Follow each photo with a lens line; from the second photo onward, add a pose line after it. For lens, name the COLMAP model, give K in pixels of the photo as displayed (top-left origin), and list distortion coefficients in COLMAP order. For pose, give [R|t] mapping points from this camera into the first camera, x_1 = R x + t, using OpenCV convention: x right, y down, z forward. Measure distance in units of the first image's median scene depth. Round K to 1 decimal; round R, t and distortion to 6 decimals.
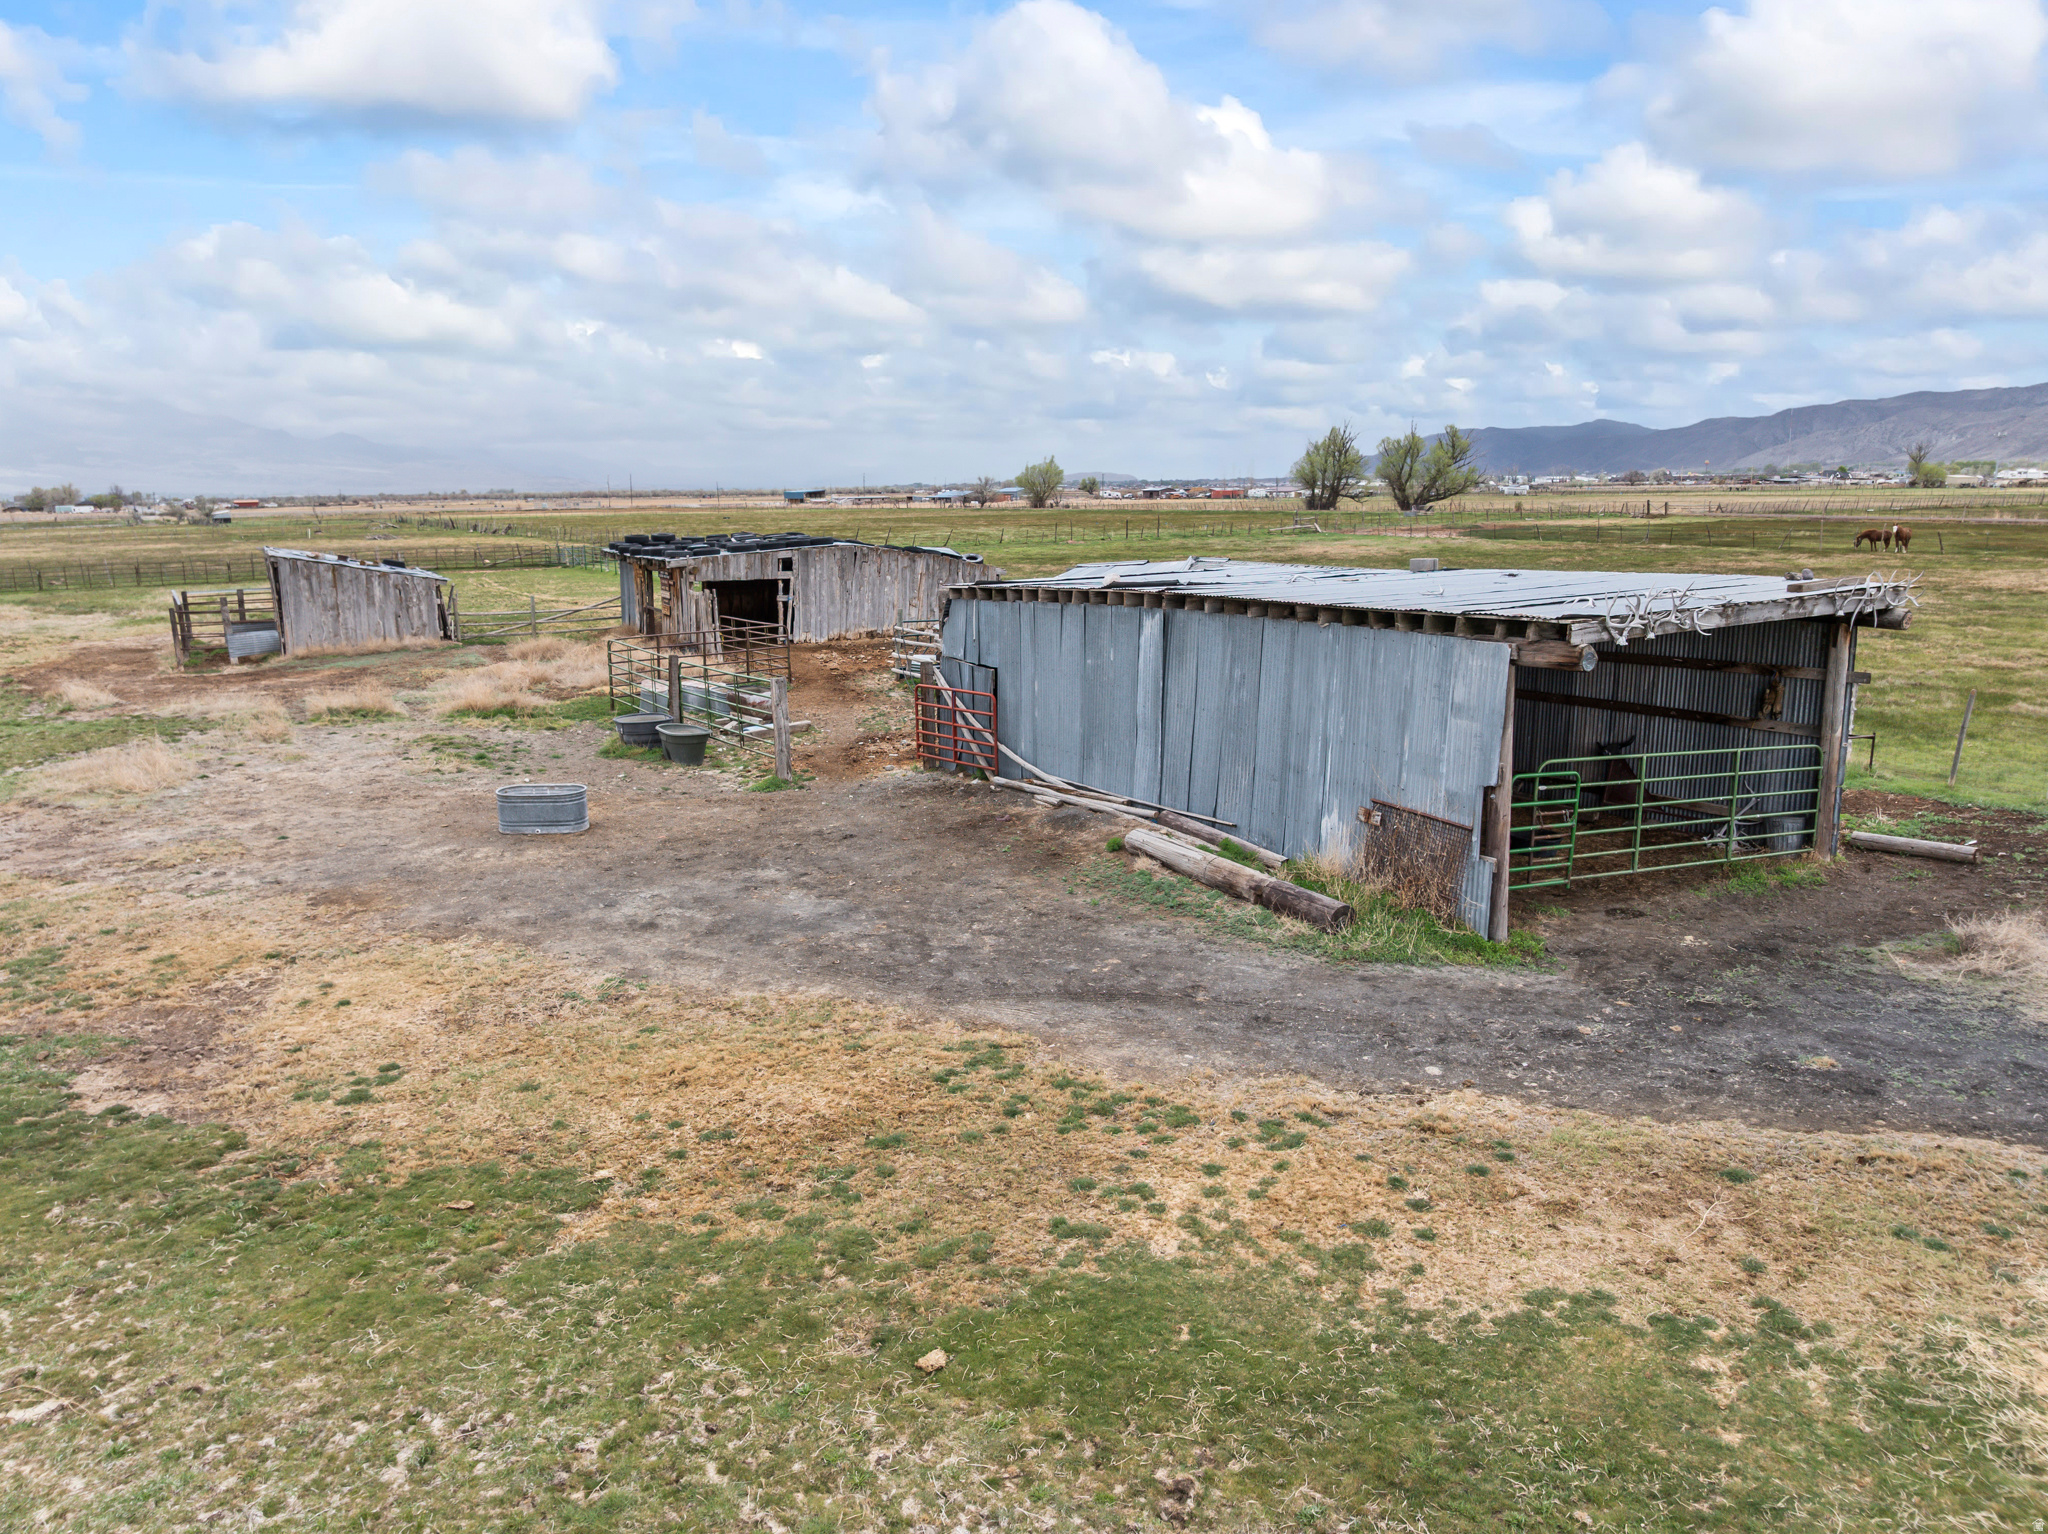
lens RADIAL K [[1436.6, 0, 1033.6], [0, 1436.6, 759.0], [0, 0, 1]] dist [-0.024521, -0.025827]
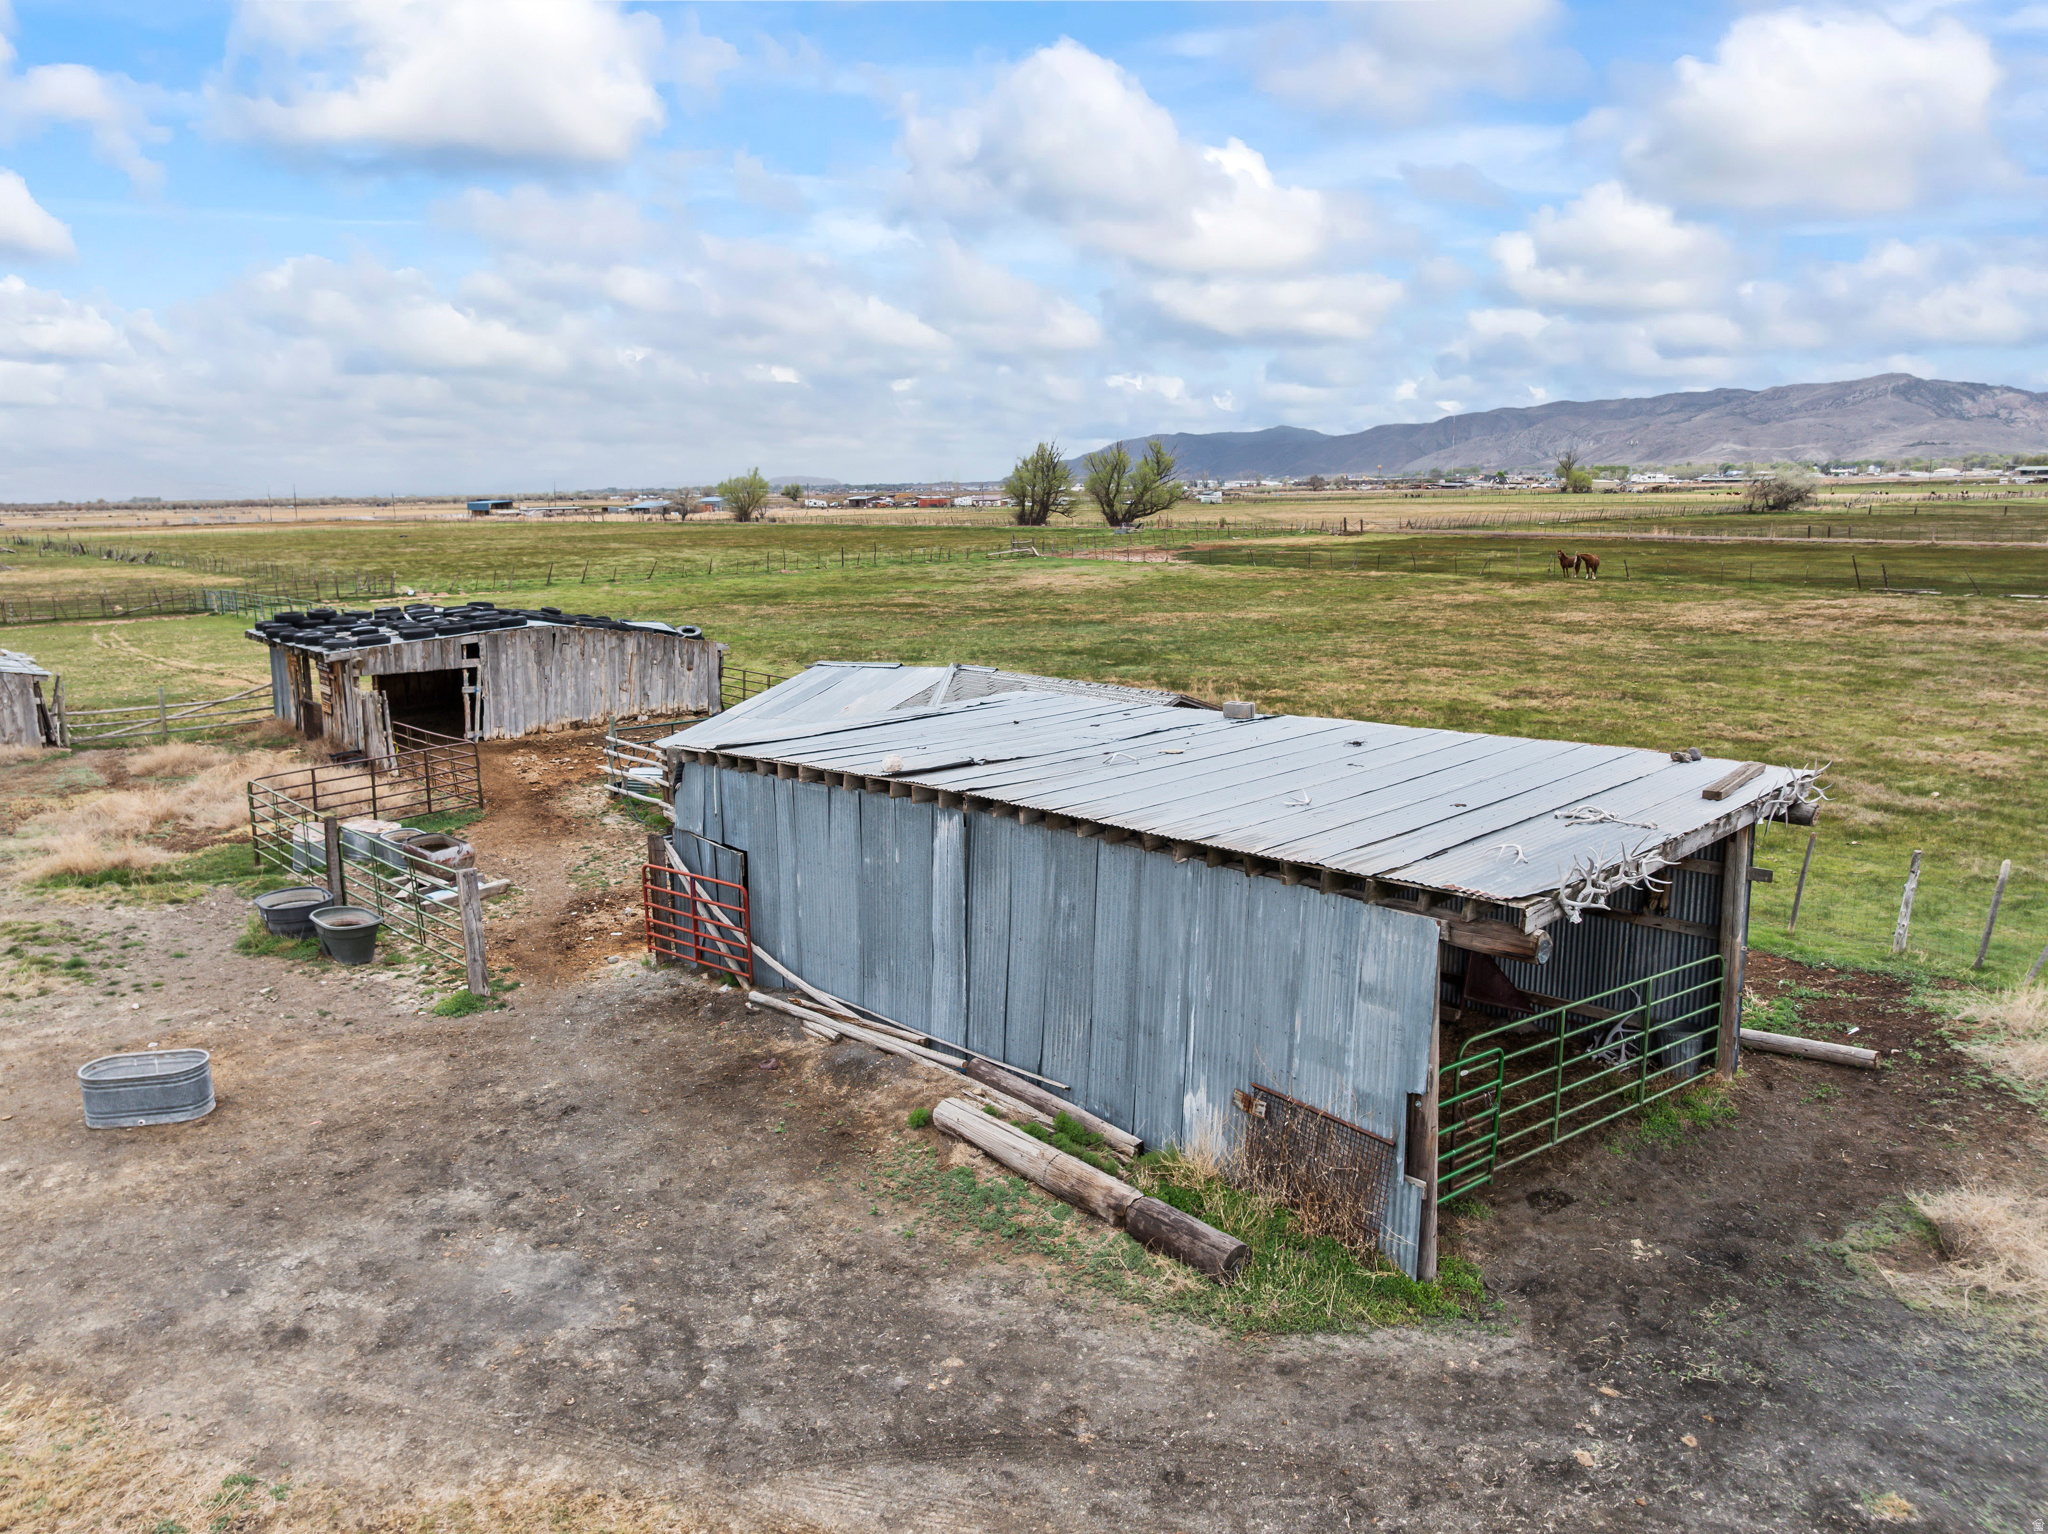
lens RADIAL K [[1440.7, 0, 1032.1], [0, 1440.7, 756.9], [0, 0, 1]] dist [-0.042202, 0.003686]
pose [[0.979818, -0.037185, 0.196404, -0.026019], [0.038043, 0.999276, -0.000595, -0.115550], [-0.196240, 0.008055, 0.980523, 0.171637]]
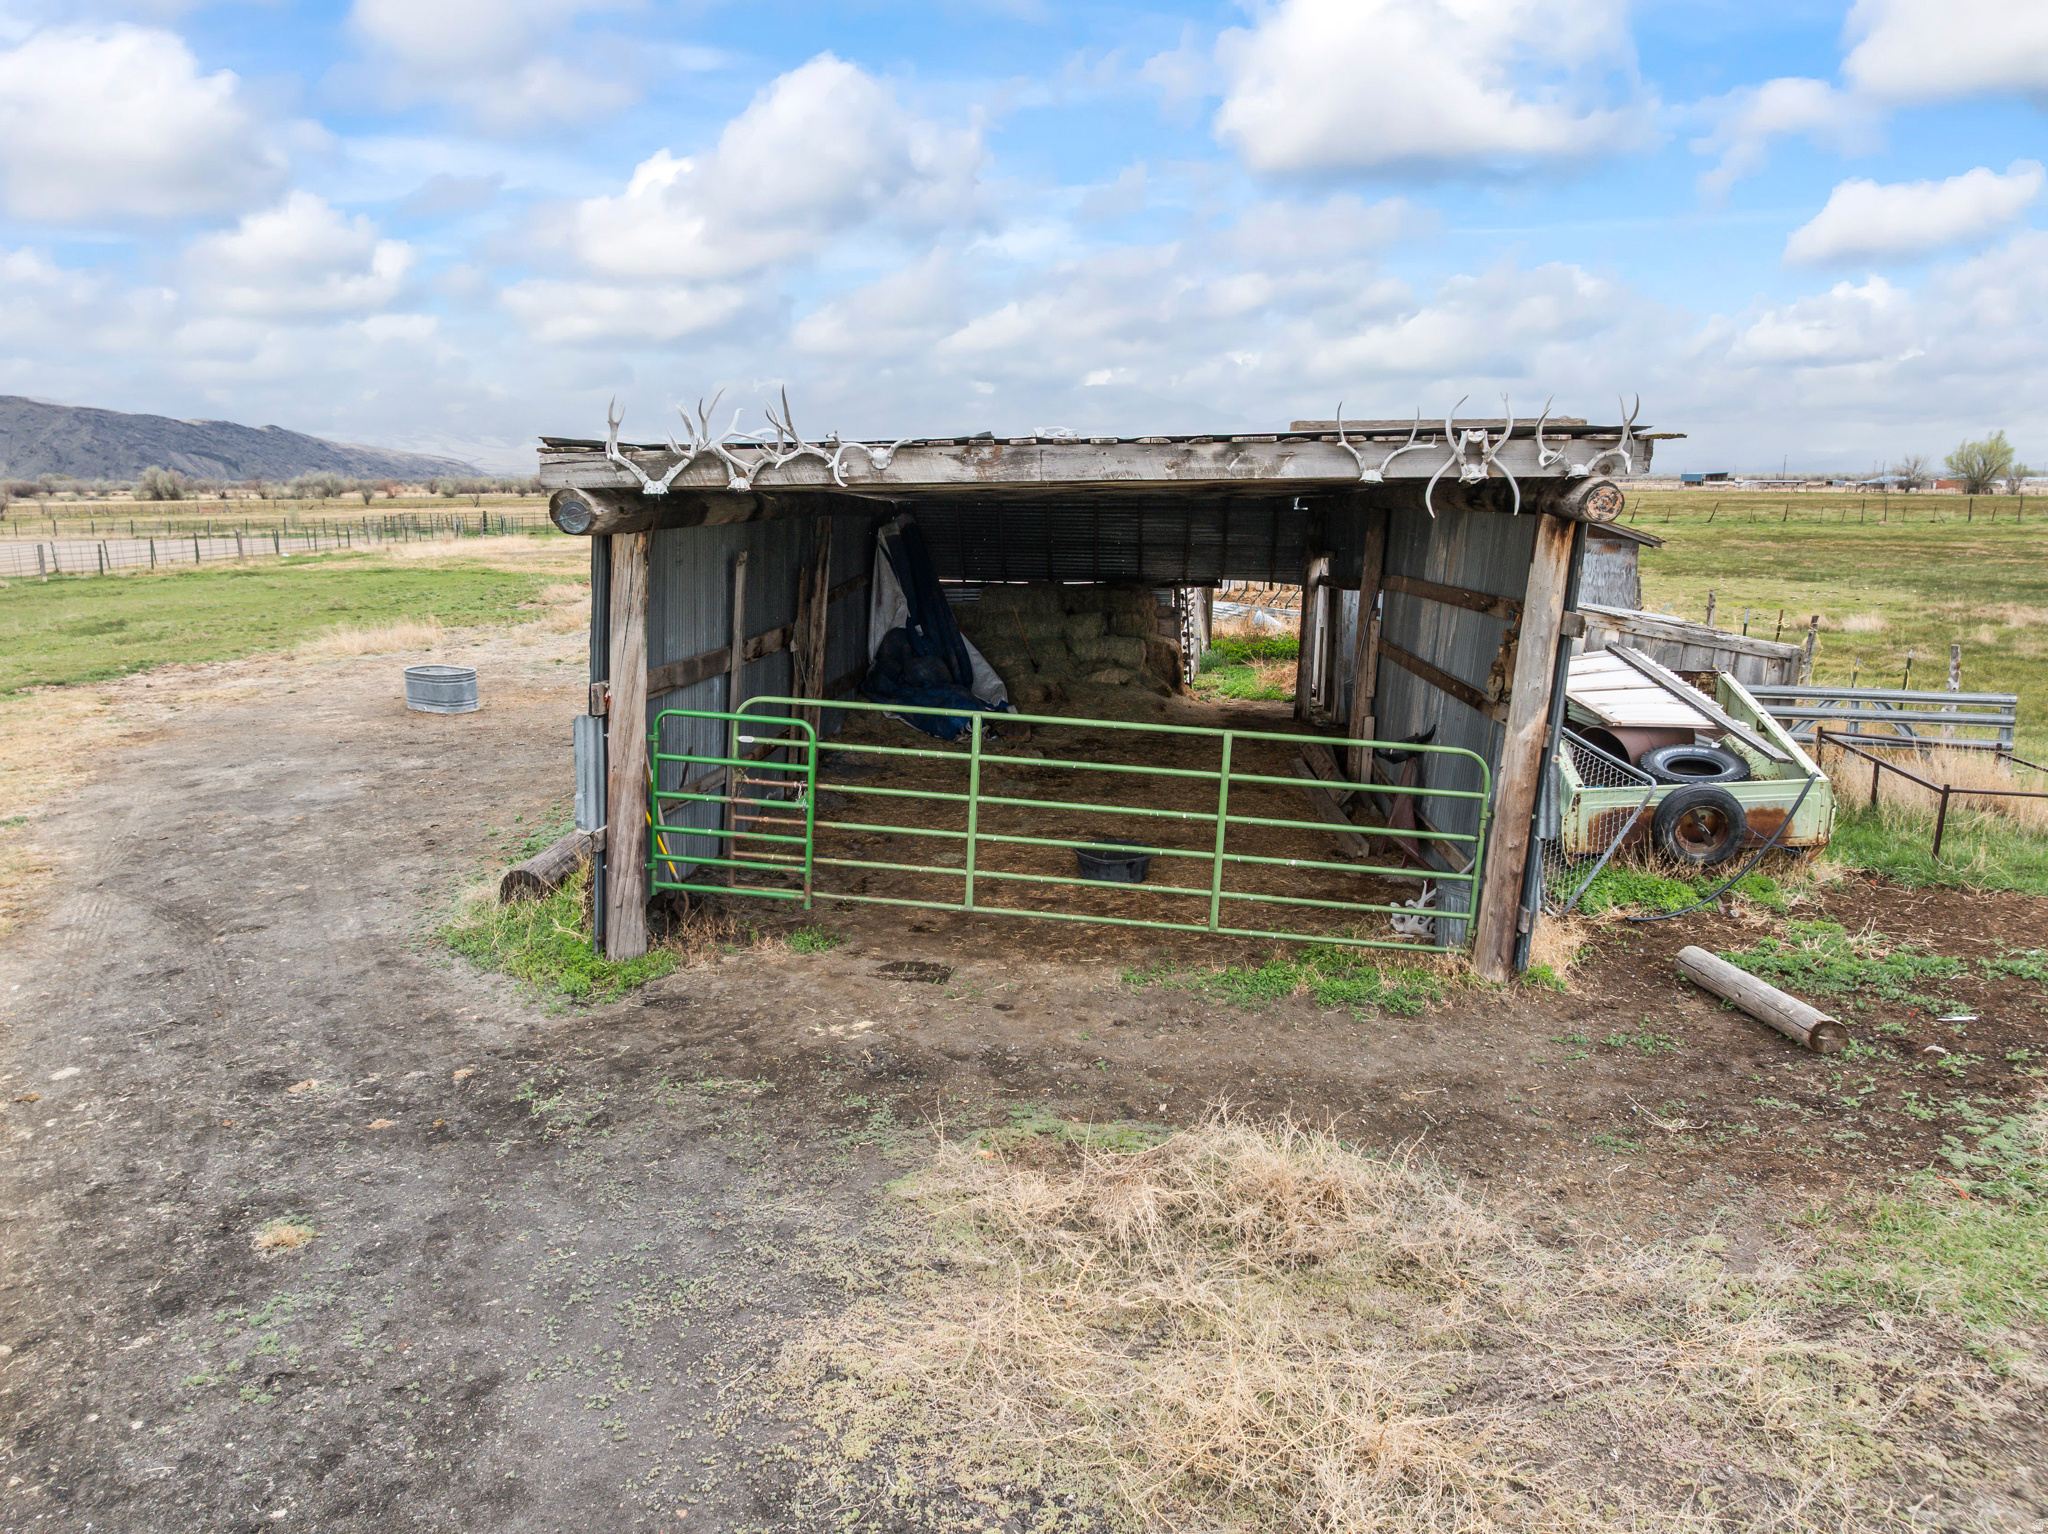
lens RADIAL K [[1440.5, 0, 1031.9], [0, 1440.5, 758.8], [0, 0, 1]] dist [-0.053268, 0.024498]
pose [[0.816233, 0.117364, -0.565676, 0.562490], [-0.110800, 0.992773, 0.046098, -0.009960], [0.566999, 0.025050, 0.823338, 0.379198]]
